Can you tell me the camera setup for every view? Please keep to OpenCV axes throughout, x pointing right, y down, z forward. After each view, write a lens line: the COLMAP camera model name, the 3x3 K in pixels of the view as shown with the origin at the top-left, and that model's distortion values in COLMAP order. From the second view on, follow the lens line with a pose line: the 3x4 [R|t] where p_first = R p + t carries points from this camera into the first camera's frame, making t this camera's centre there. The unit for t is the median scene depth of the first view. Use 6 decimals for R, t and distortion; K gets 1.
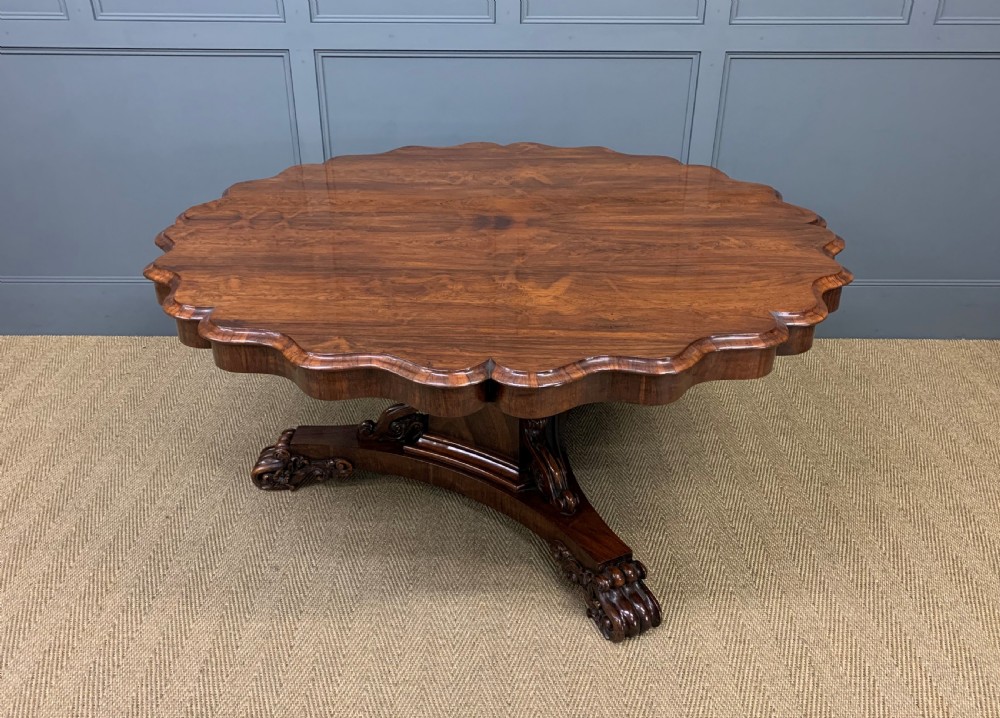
lens RADIAL K [[834.8, 0, 503.1], [0, 834.8, 353.0], [0, 0, 1]] dist [0.016867, -0.011581]
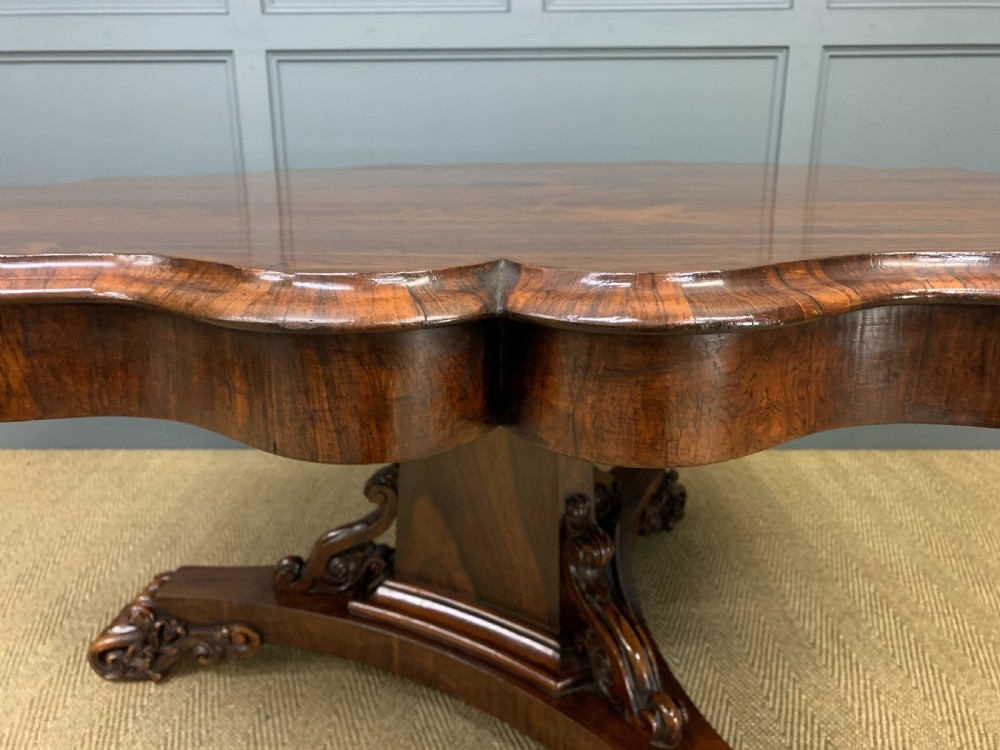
lens RADIAL K [[766.7, 0, 496.7], [0, 766.7, 369.9], [0, 0, 1]] dist [0.000243, -0.002335]
pose [[0.999674, -0.006785, -0.024611, -0.007835], [0.001896, 0.981101, -0.193487, 0.066235], [0.025459, 0.193377, 0.980794, 0.524500]]
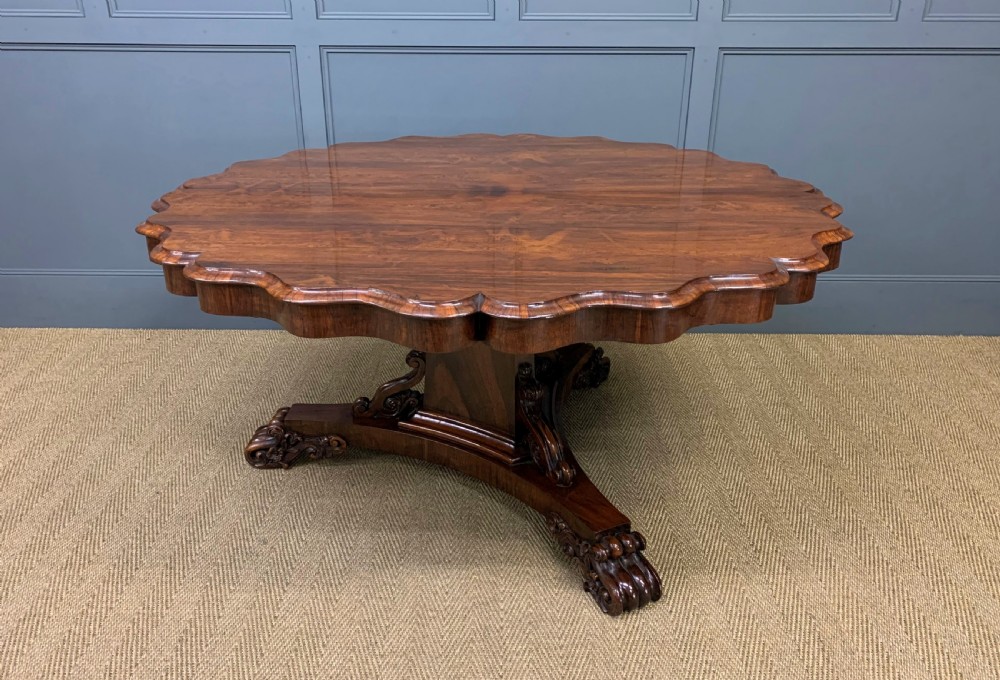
lens RADIAL K [[798.3, 0, 499.3], [0, 798.3, 331.2], [0, 0, 1]] dist [0.011031, -0.000801]
pose [[0.999917, 0.003386, -0.012394, 0.012952], [-0.004307, 0.997171, -0.075046, 0.083922], [0.012105, 0.075093, 0.997103, 0.058854]]
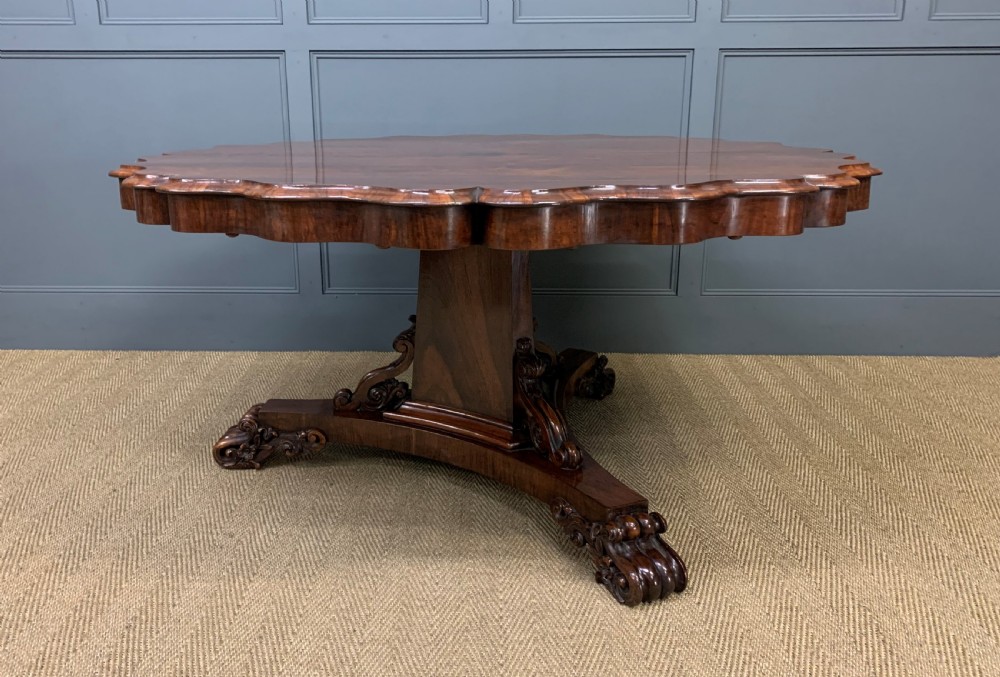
lens RADIAL K [[832.9, 0, 470.7], [0, 832.9, 310.0], [0, 0, 1]] dist [0.007016, 0.006219]
pose [[0.999416, -0.000892, -0.034174, 0.004690], [-0.006881, 0.973948, -0.226668, 0.230791], [0.033486, 0.226771, 0.973372, 0.126322]]
